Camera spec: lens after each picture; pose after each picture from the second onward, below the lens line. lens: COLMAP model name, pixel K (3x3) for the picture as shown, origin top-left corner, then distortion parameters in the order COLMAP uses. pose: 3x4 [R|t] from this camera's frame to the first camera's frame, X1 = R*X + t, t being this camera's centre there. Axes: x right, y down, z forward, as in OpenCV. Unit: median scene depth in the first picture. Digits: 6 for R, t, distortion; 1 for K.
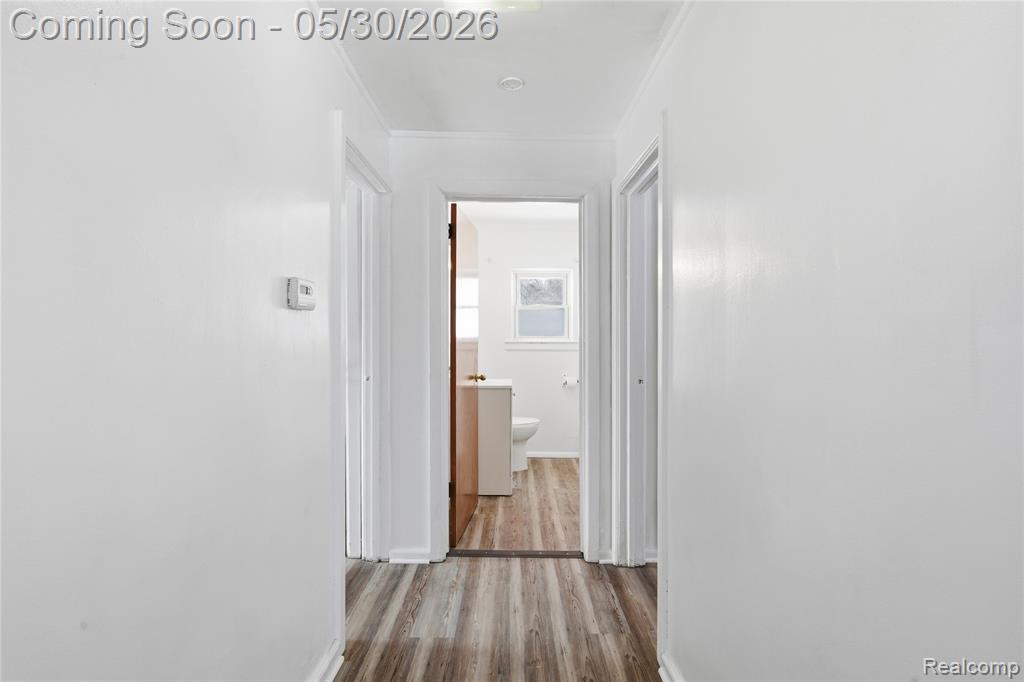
lens RADIAL K [[512.0, 0, 524.6], [0, 512.0, 337.3], [0, 0, 1]] dist [0.001551, 0.000520]
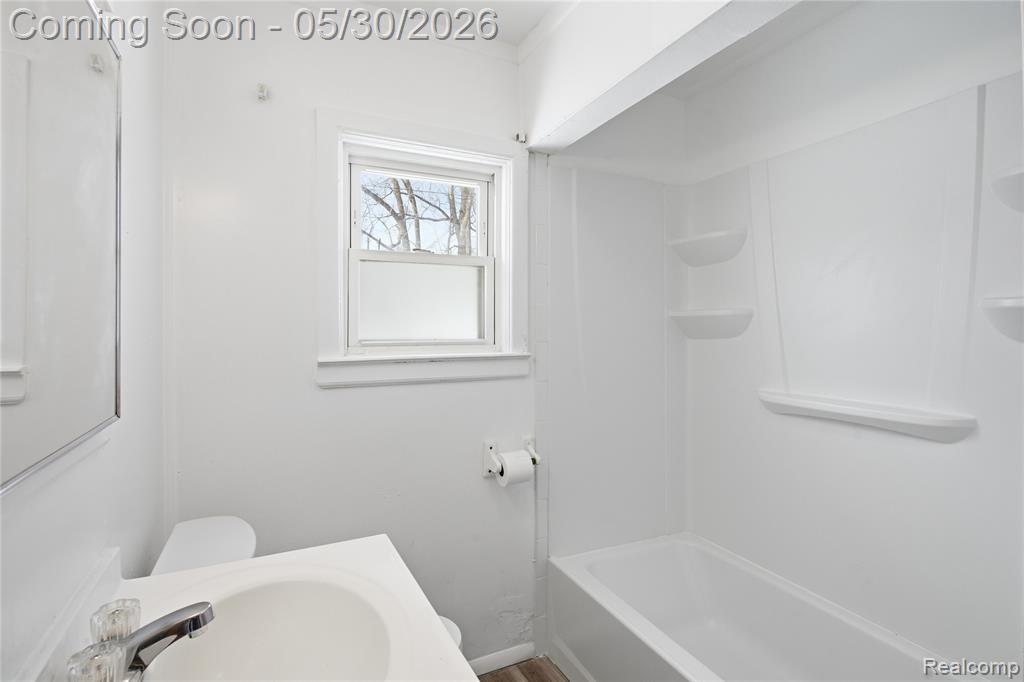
lens RADIAL K [[513.1, 0, 525.1], [0, 513.1, 320.6], [0, 0, 1]] dist [-0.012970, 0.015486]
pose [[0.912078, -0.003095, 0.410005, -0.050750], [0.012476, 0.999718, -0.020206, -0.008190], [-0.409827, 0.023545, 0.911859, 0.660030]]
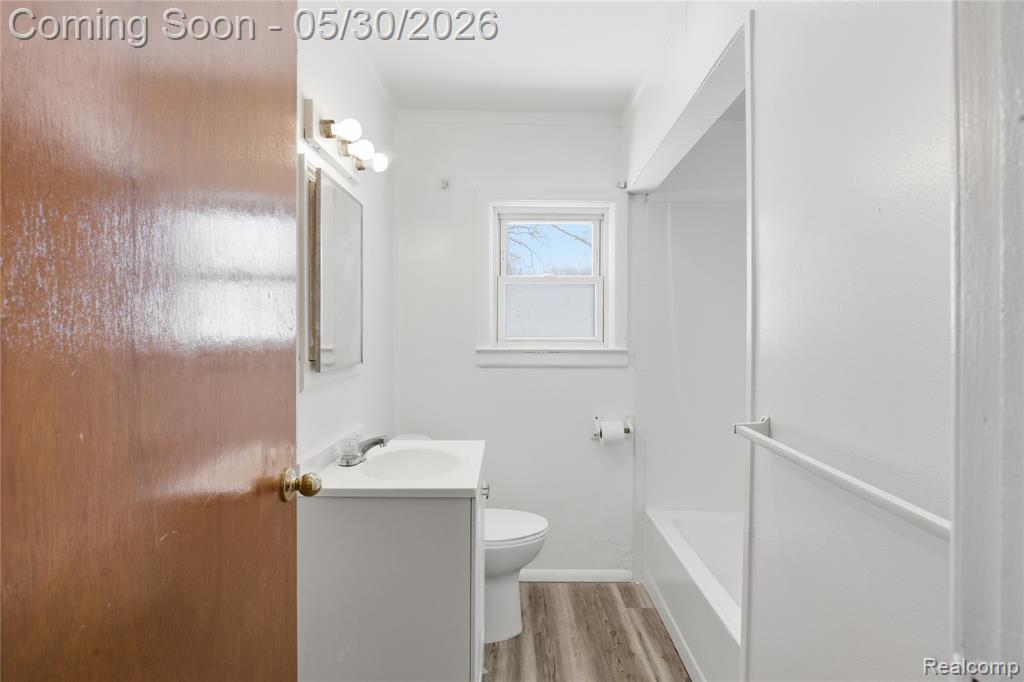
lens RADIAL K [[512.0, 0, 524.6], [0, 512.0, 337.3], [0, 0, 1]] dist [0.001551, 0.000520]
pose [[0.999957, -0.000745, -0.009284, 0.012221], [0.000646, 0.999943, -0.010655, 0.002371], [0.009291, 0.010648, 0.999900, 0.507852]]
